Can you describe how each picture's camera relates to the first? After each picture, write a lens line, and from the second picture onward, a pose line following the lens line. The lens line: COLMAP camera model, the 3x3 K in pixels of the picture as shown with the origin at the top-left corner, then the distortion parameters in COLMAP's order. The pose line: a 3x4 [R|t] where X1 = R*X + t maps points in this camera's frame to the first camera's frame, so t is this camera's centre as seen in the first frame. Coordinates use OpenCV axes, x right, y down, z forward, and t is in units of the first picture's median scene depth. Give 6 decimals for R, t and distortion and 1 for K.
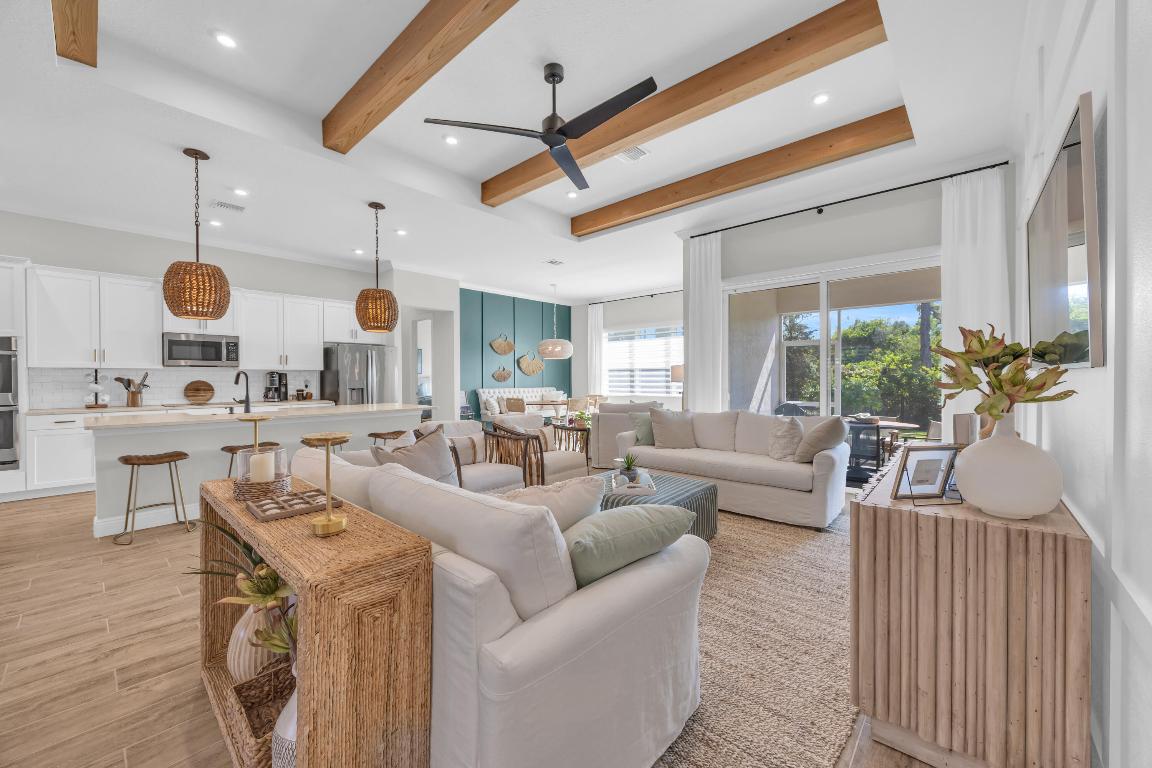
lens RADIAL K [[440.1, 0, 574.5], [0, 440.1, 381.6], [0, 0, 1]] dist [0.001029, 0.000090]
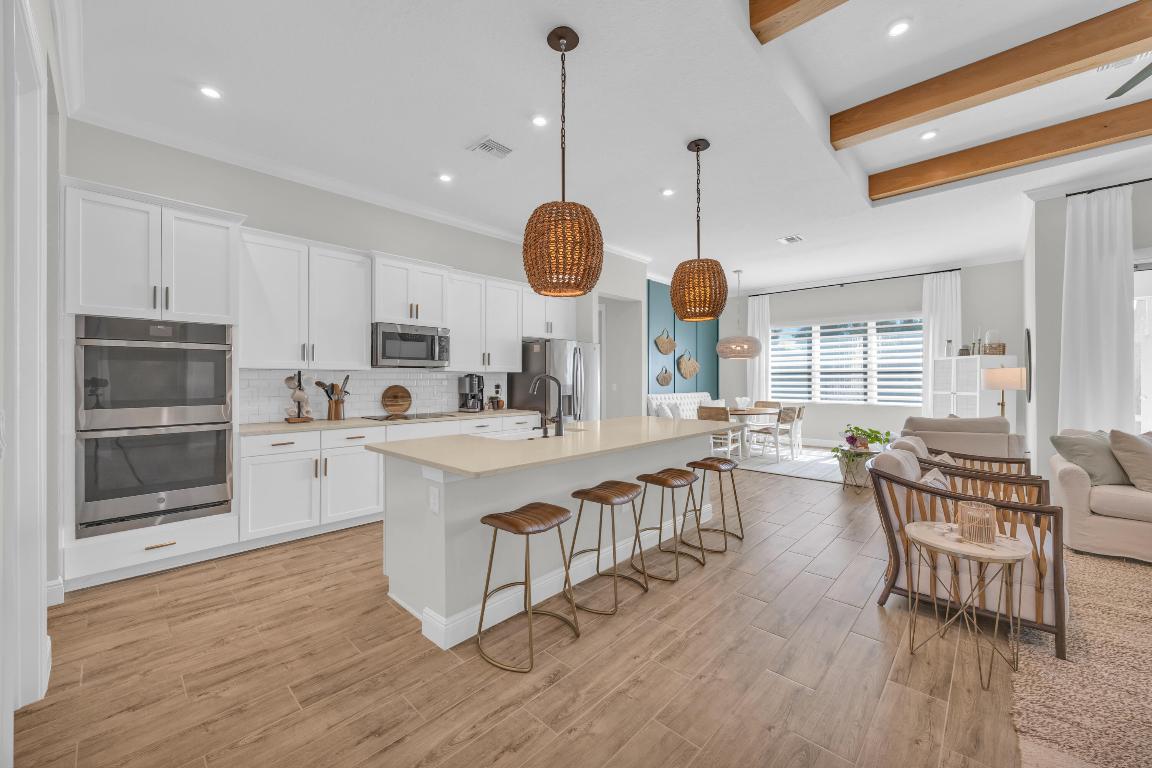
lens RADIAL K [[443.2, 0, 574.8], [0, 443.2, 377.2], [0, 0, 1]] dist [0.001498, -0.000073]
pose [[0.999695, 0.004456, -0.024311, -0.568031], [-0.004748, 0.999917, -0.011965, -0.009581], [0.024256, 0.012077, 0.999633, 0.246651]]
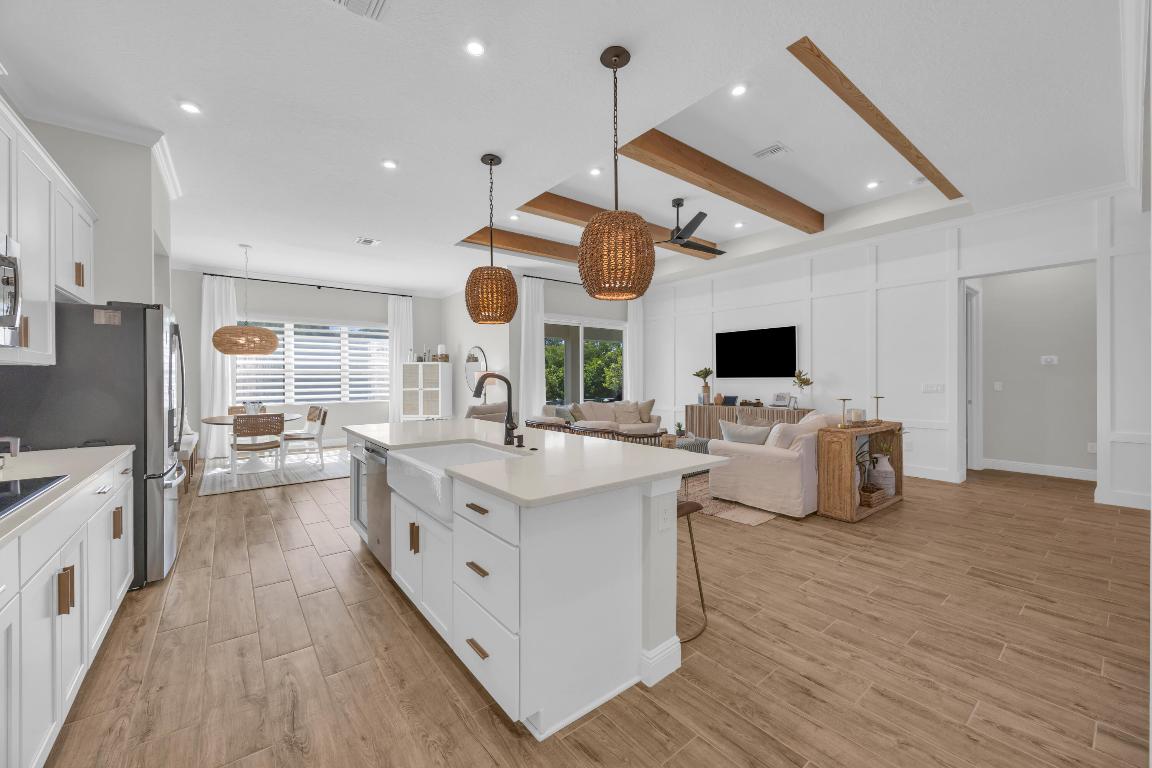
lens RADIAL K [[443.2, 0, 574.8], [0, 443.2, 377.2], [0, 0, 1]] dist [0.001498, -0.000073]
pose [[0.168579, 0.005706, 0.985672, -1.065751], [0.013486, 0.999876, -0.008095, -0.010007], [-0.985596, 0.014658, 0.168481, 0.656291]]
